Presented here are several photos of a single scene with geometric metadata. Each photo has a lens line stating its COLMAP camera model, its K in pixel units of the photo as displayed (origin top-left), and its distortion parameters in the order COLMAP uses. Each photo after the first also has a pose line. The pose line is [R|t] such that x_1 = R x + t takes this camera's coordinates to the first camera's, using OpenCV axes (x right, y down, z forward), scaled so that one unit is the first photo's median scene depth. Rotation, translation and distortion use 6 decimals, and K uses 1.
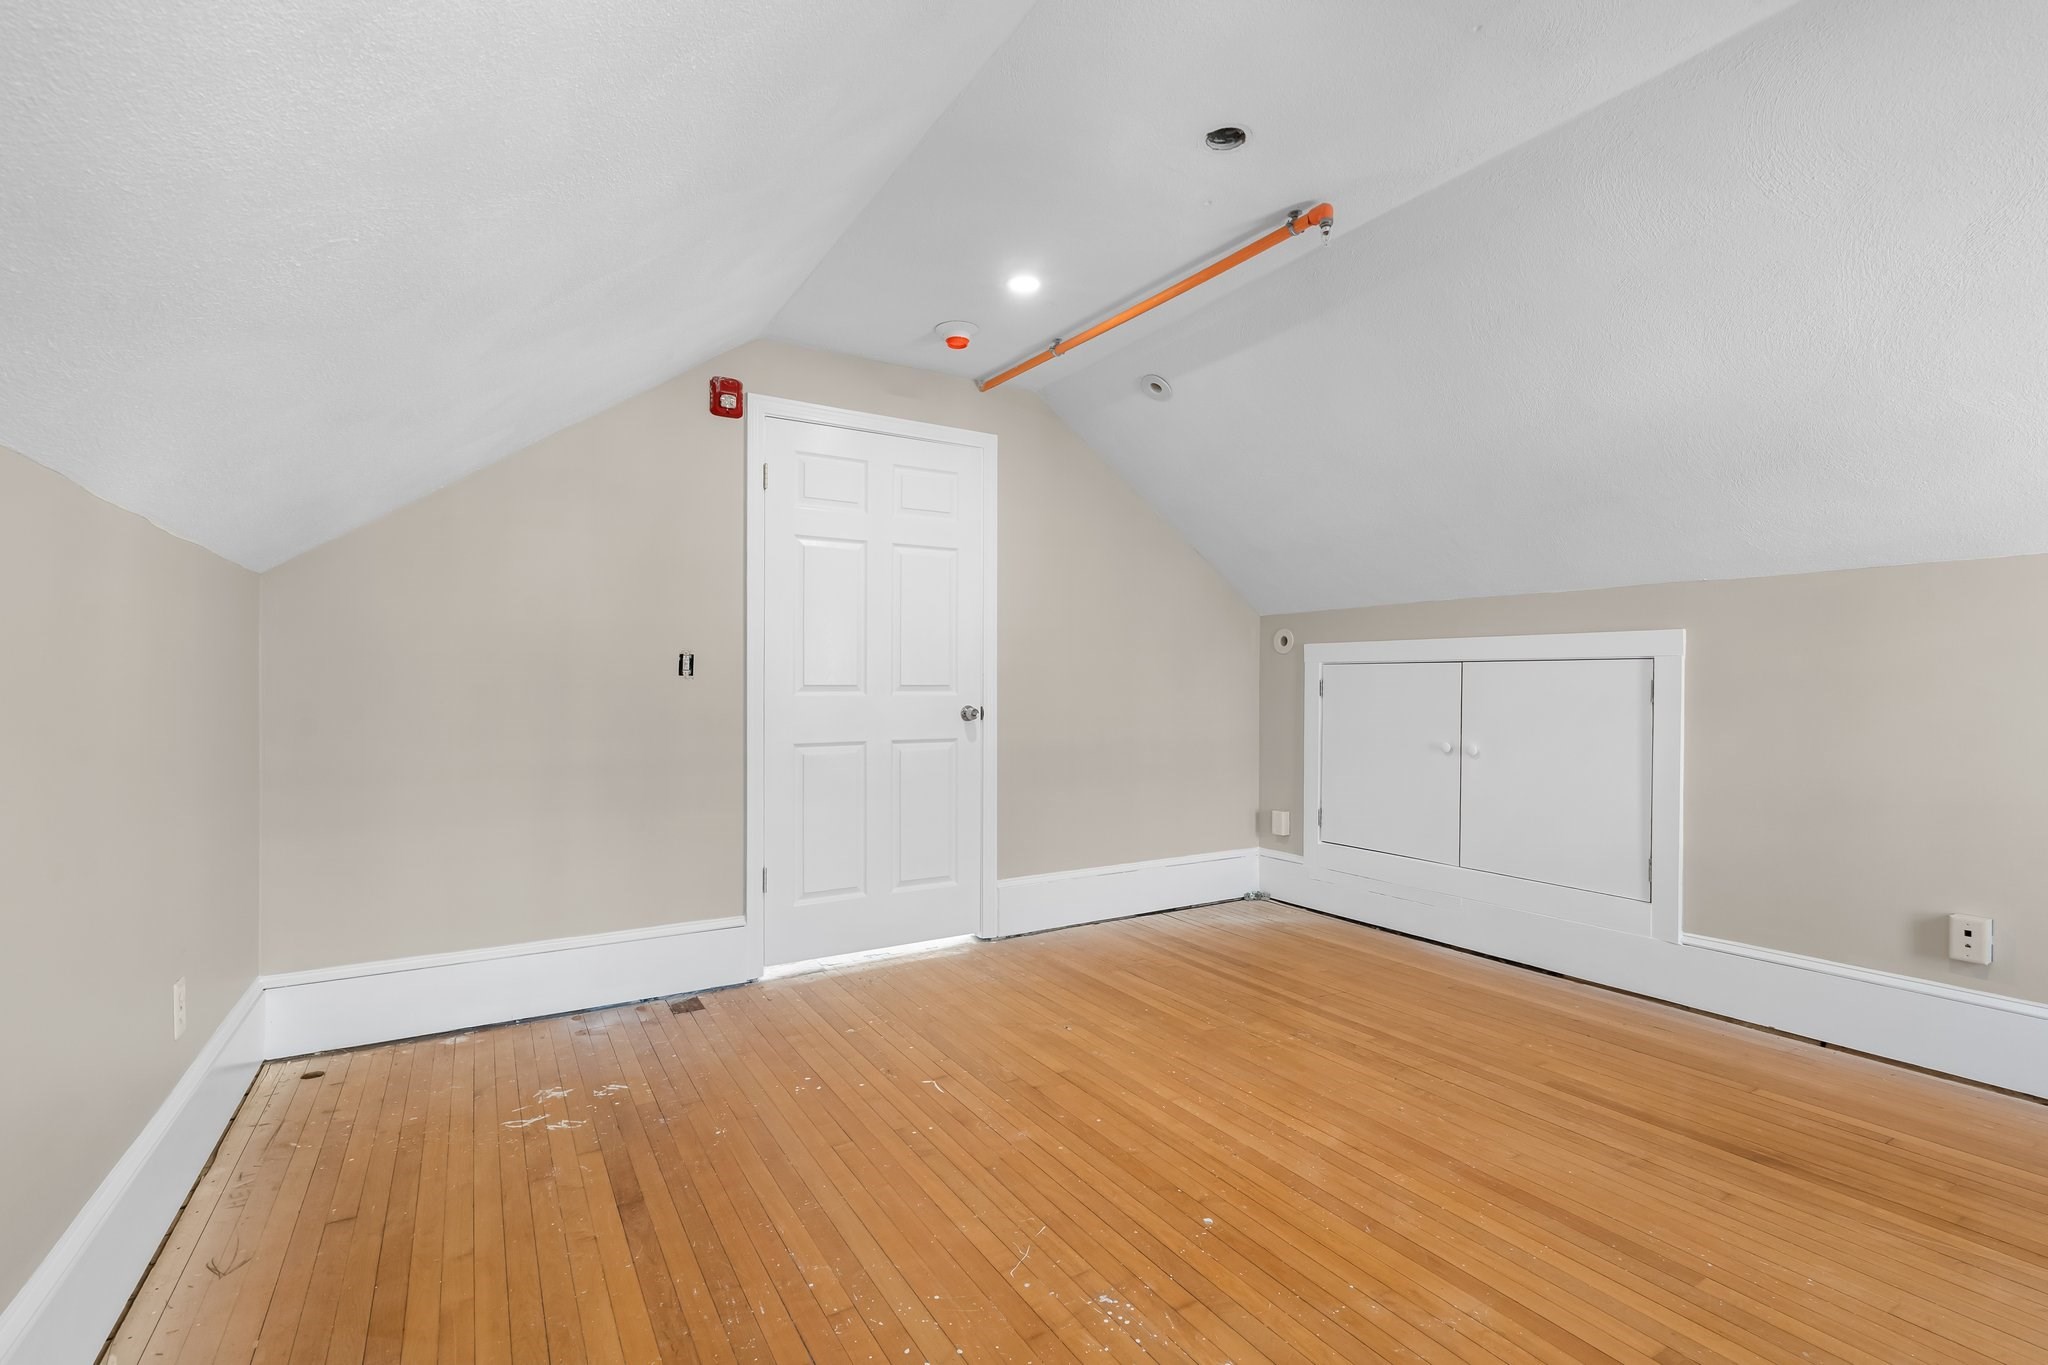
lens RADIAL K [[926.5, 0, 1025.1], [0, 926.5, 679.5], [0, 0, 1]] dist [-0.009998, 0.001508]
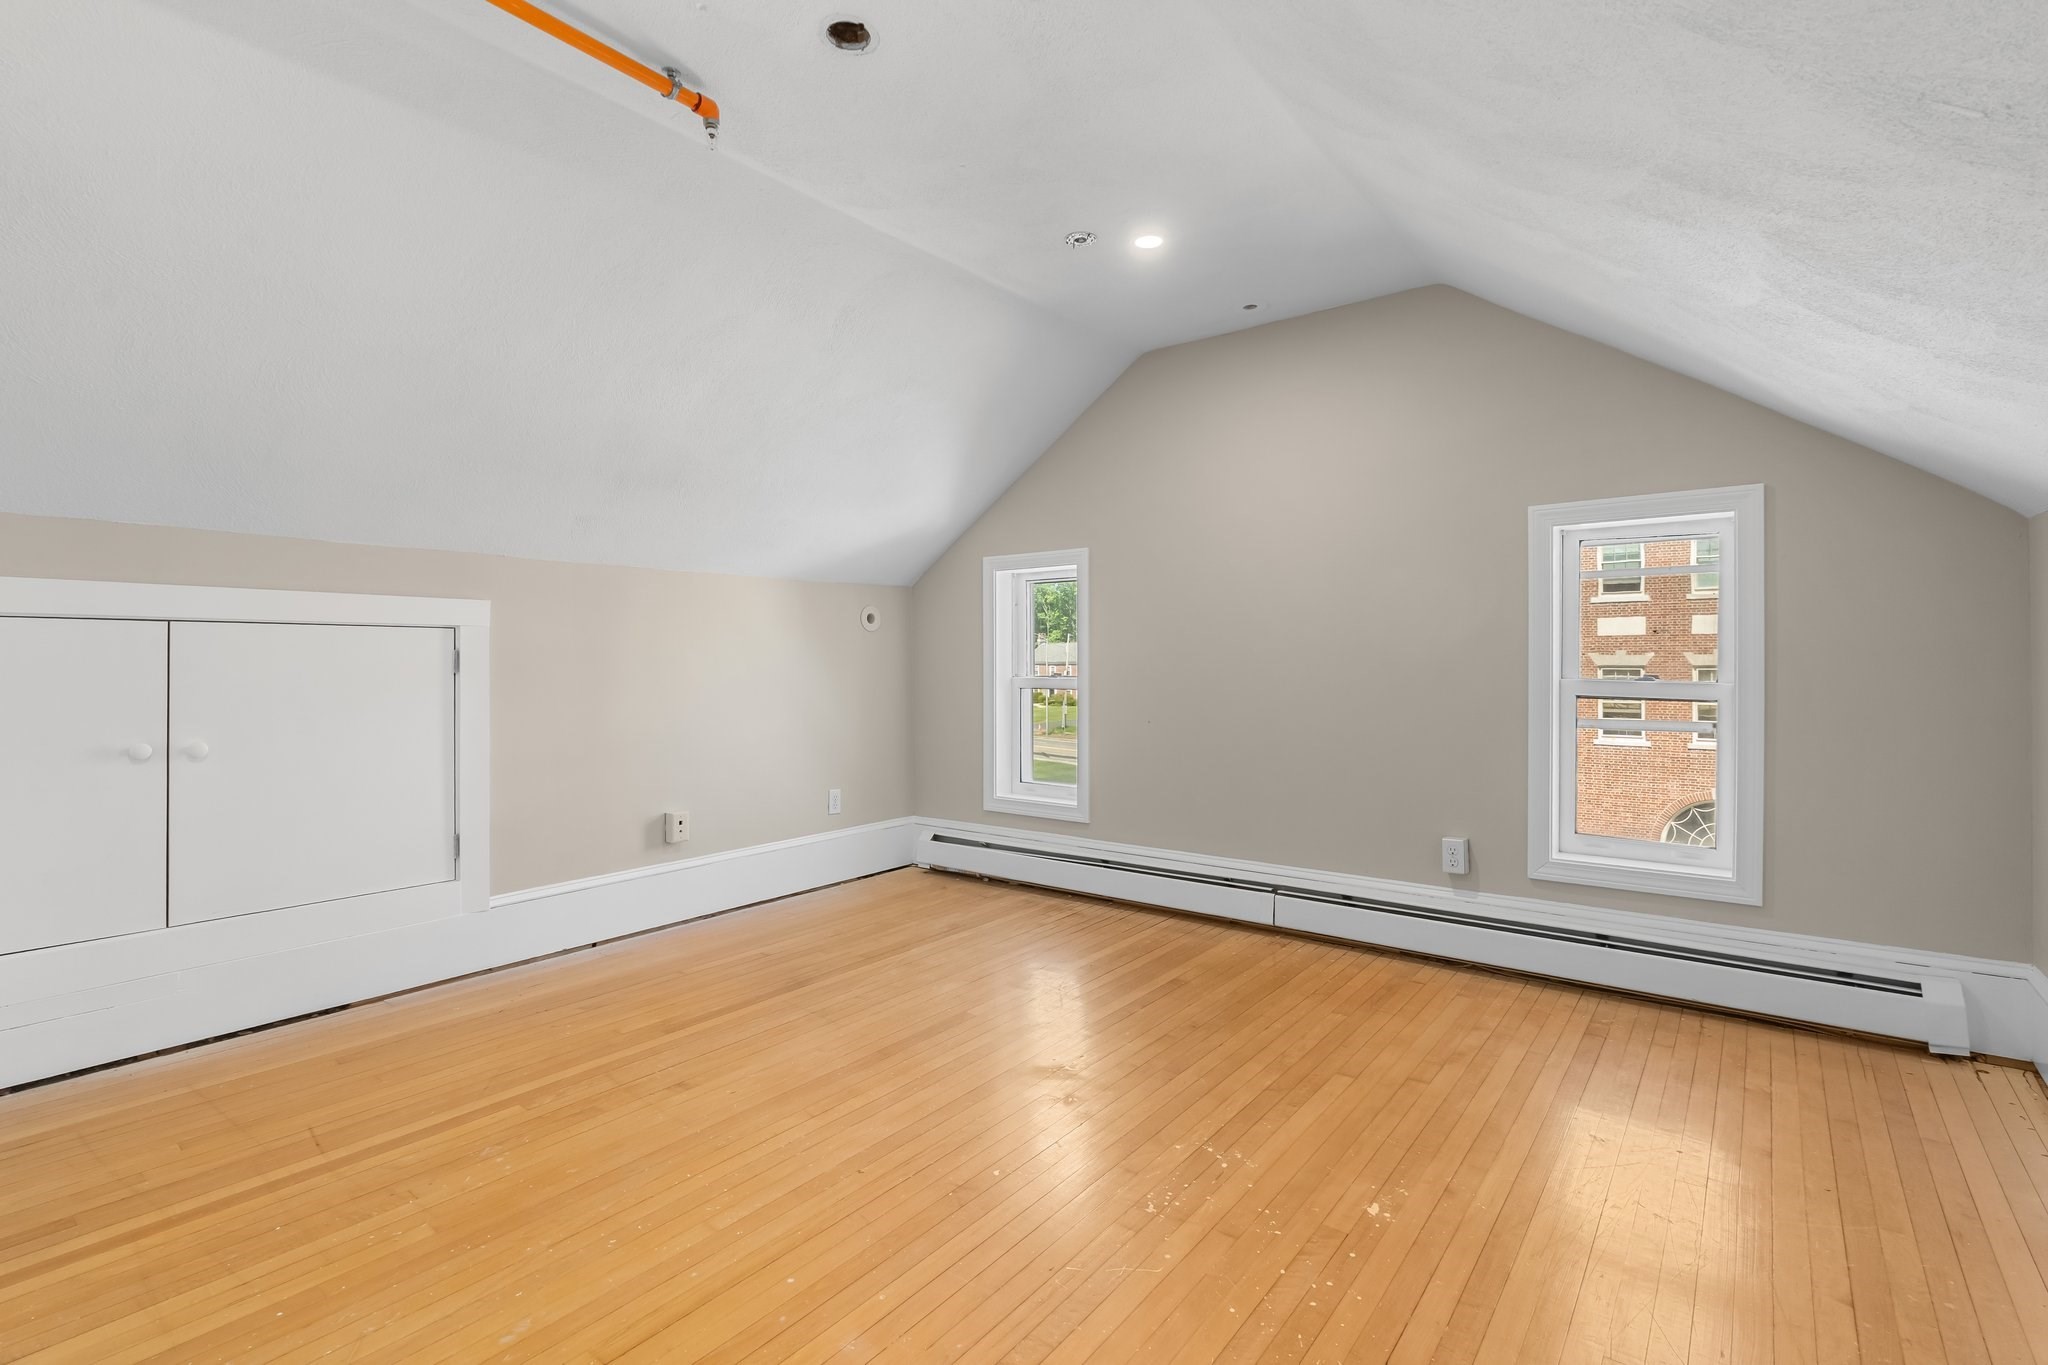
lens RADIAL K [[926.5, 0, 1057.5], [0, 926.5, 652.5], [0, 0, 1]] dist [-0.009998, 0.001508]
pose [[-0.361983, 0.004879, 0.932172, -0.522040], [0.000774, 0.999988, -0.004934, 0.009515], [-0.932185, -0.001064, -0.361982, 0.871802]]
